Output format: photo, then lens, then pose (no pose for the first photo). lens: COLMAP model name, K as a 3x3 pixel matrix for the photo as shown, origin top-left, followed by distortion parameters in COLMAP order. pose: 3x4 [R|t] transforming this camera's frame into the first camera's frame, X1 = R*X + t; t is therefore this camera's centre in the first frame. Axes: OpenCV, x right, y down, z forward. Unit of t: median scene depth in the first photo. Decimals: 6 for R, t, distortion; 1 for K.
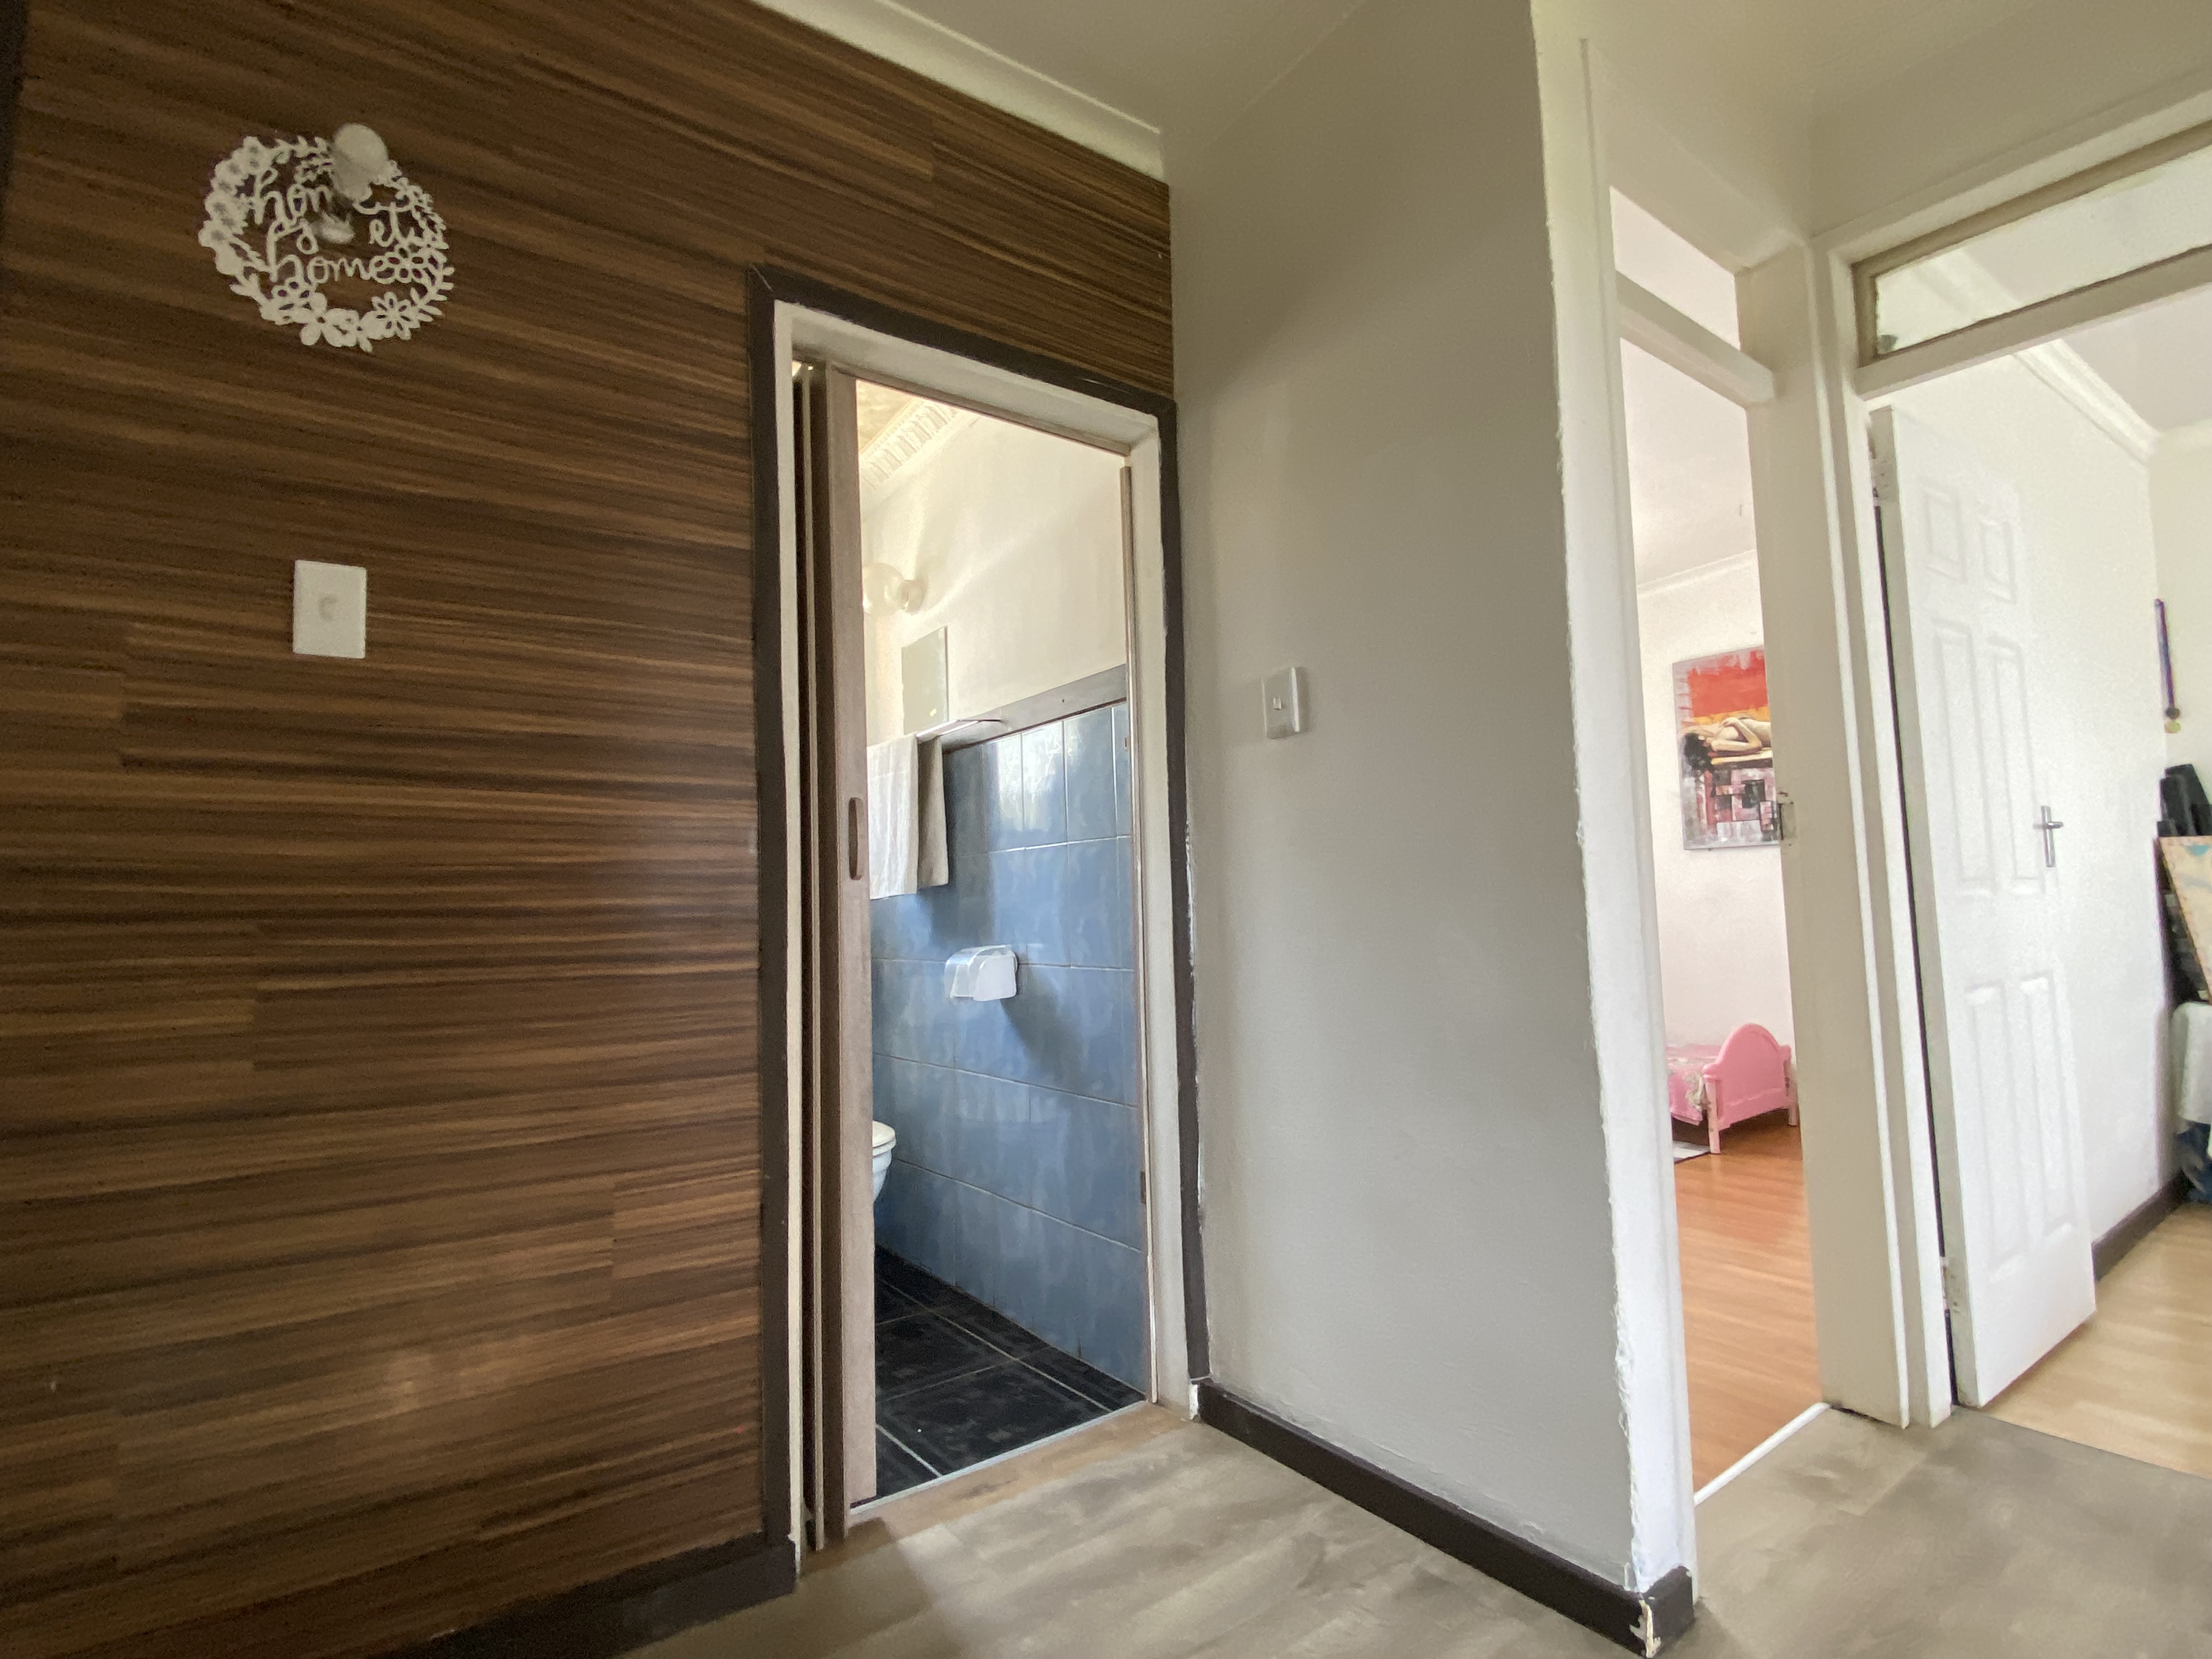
lens RADIAL K [[1125.4, 0, 1096.7], [0, 1125.4, 822.9], [0, 0, 1]] dist [0.033289, -0.030066]
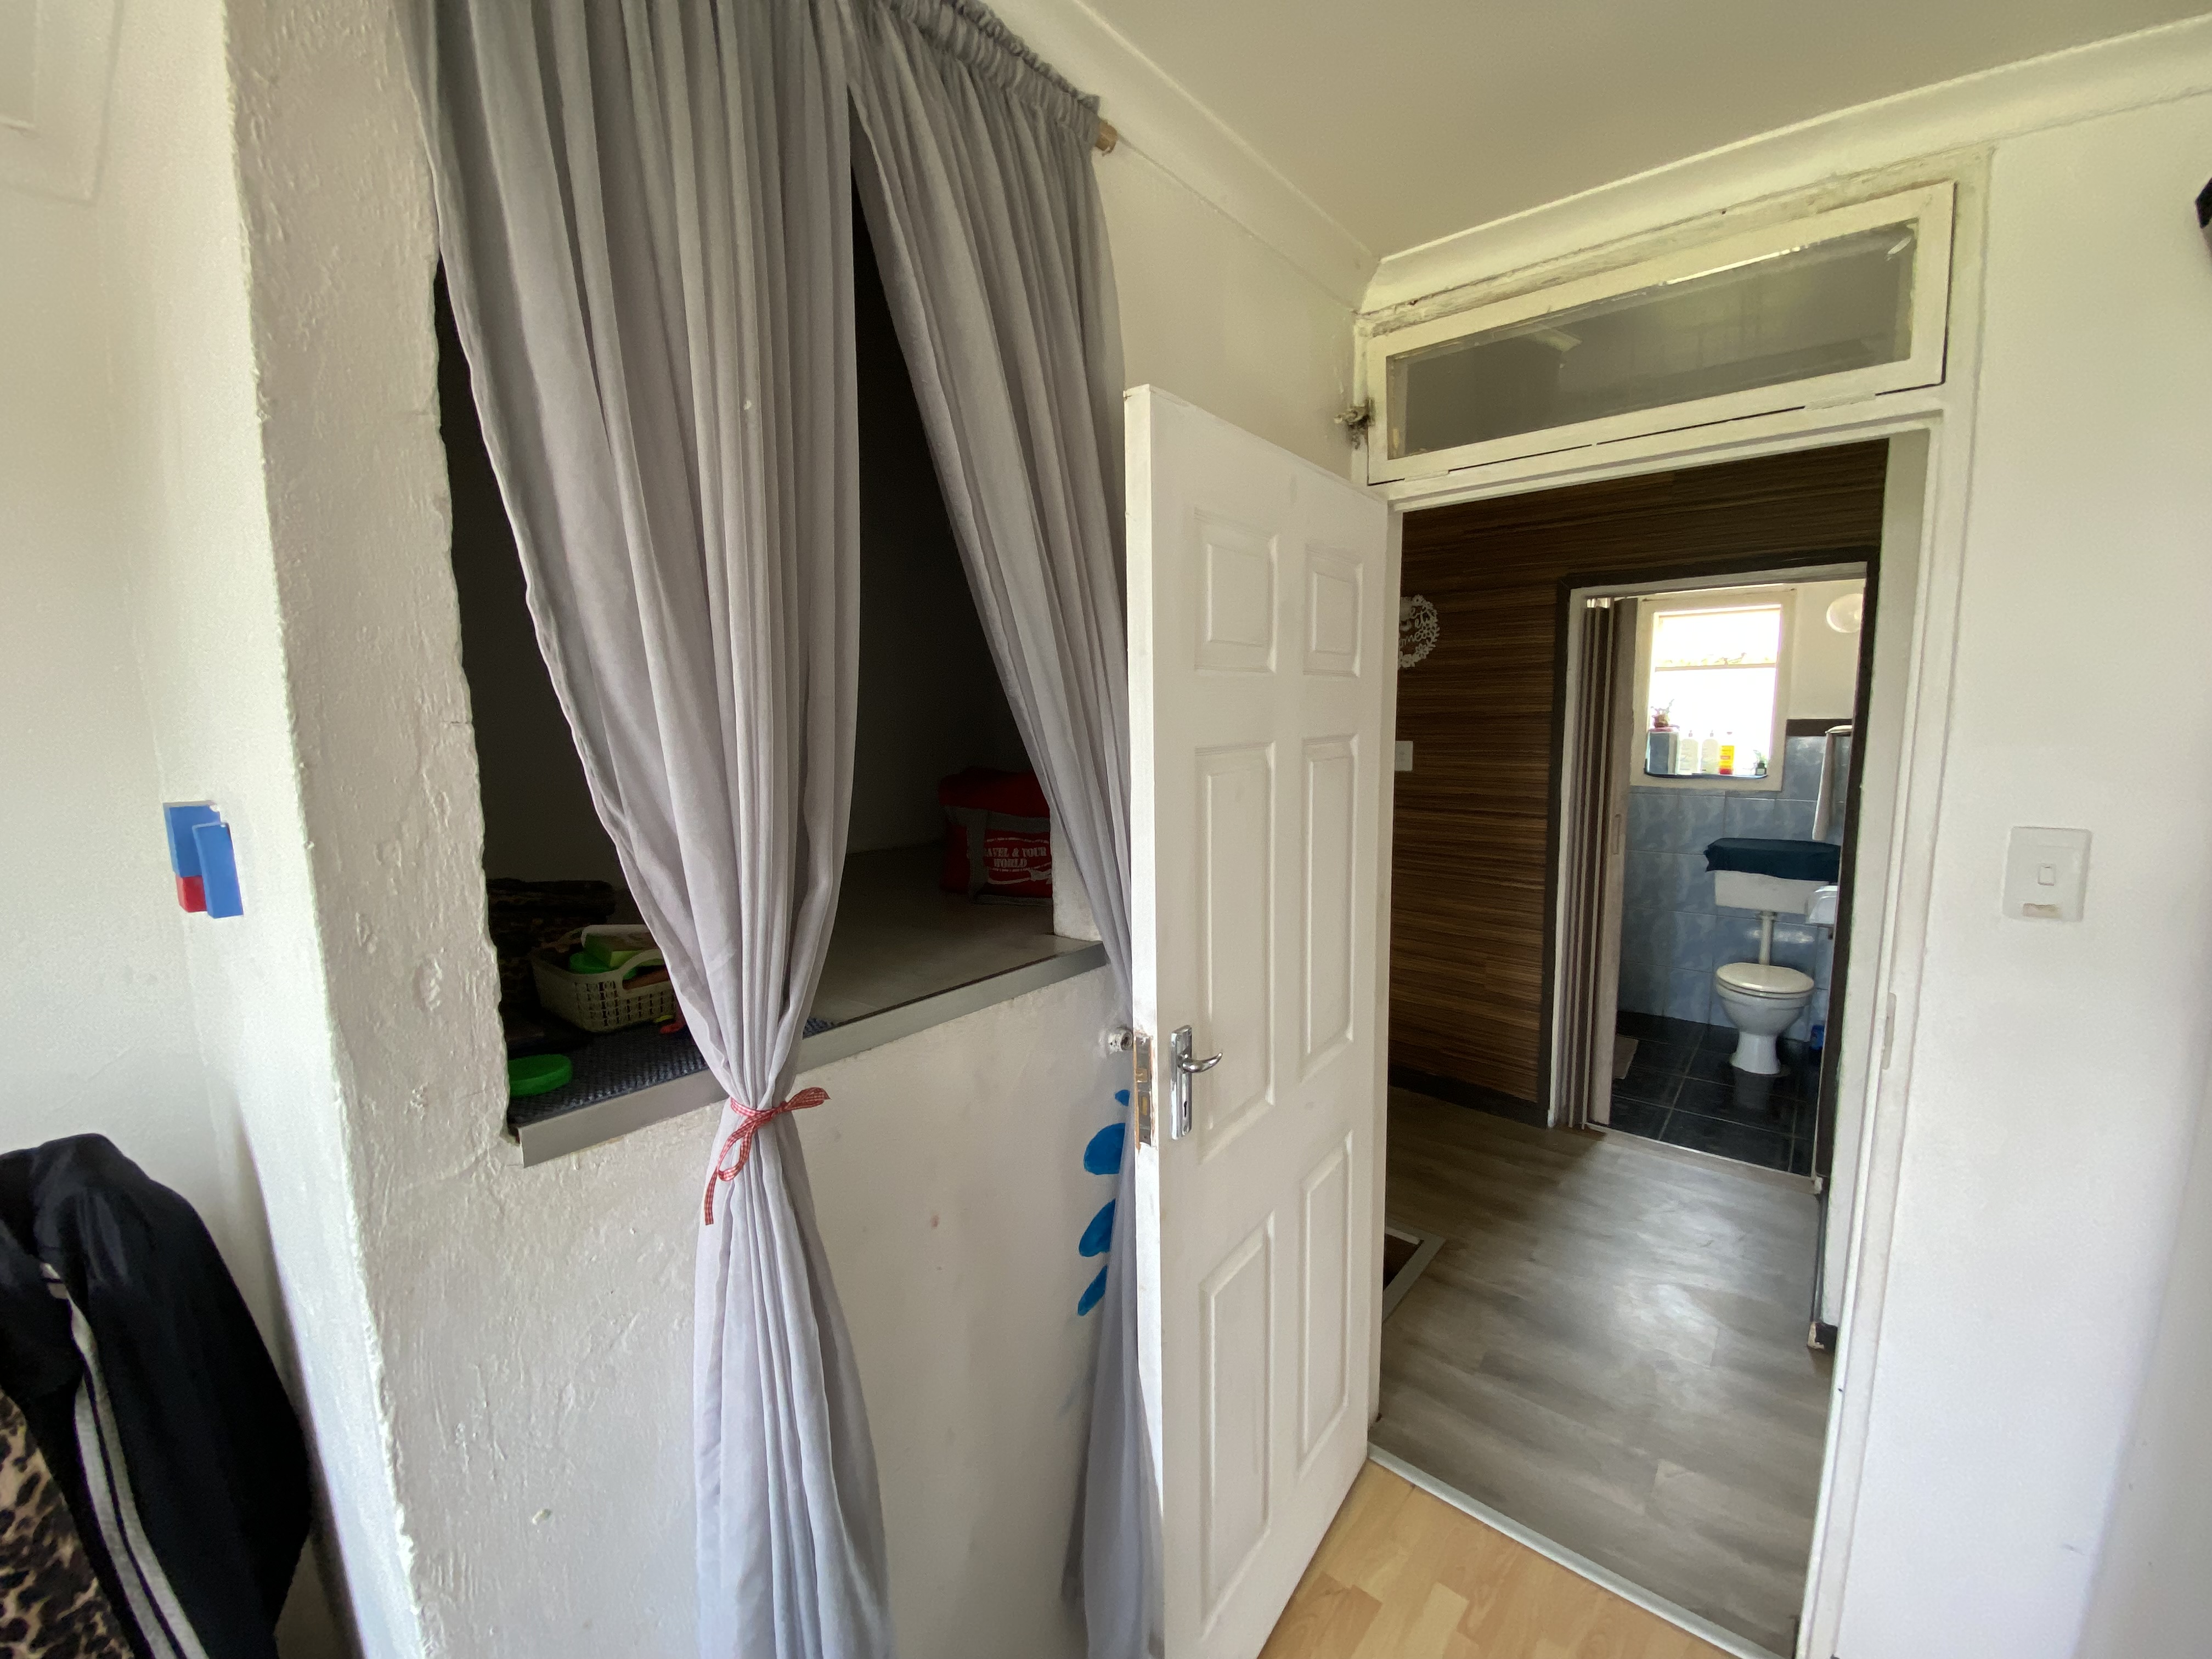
lens RADIAL K [[913.5, 0, 1102.0], [0, 913.5, 832.7], [0, 0, 1]] dist [0.029974, -0.024326]
pose [[0.246505, 0.163997, -0.955165, 1.348415], [0.085200, 0.978095, 0.189922, -0.453787], [0.965389, -0.128197, 0.227133, -0.349202]]
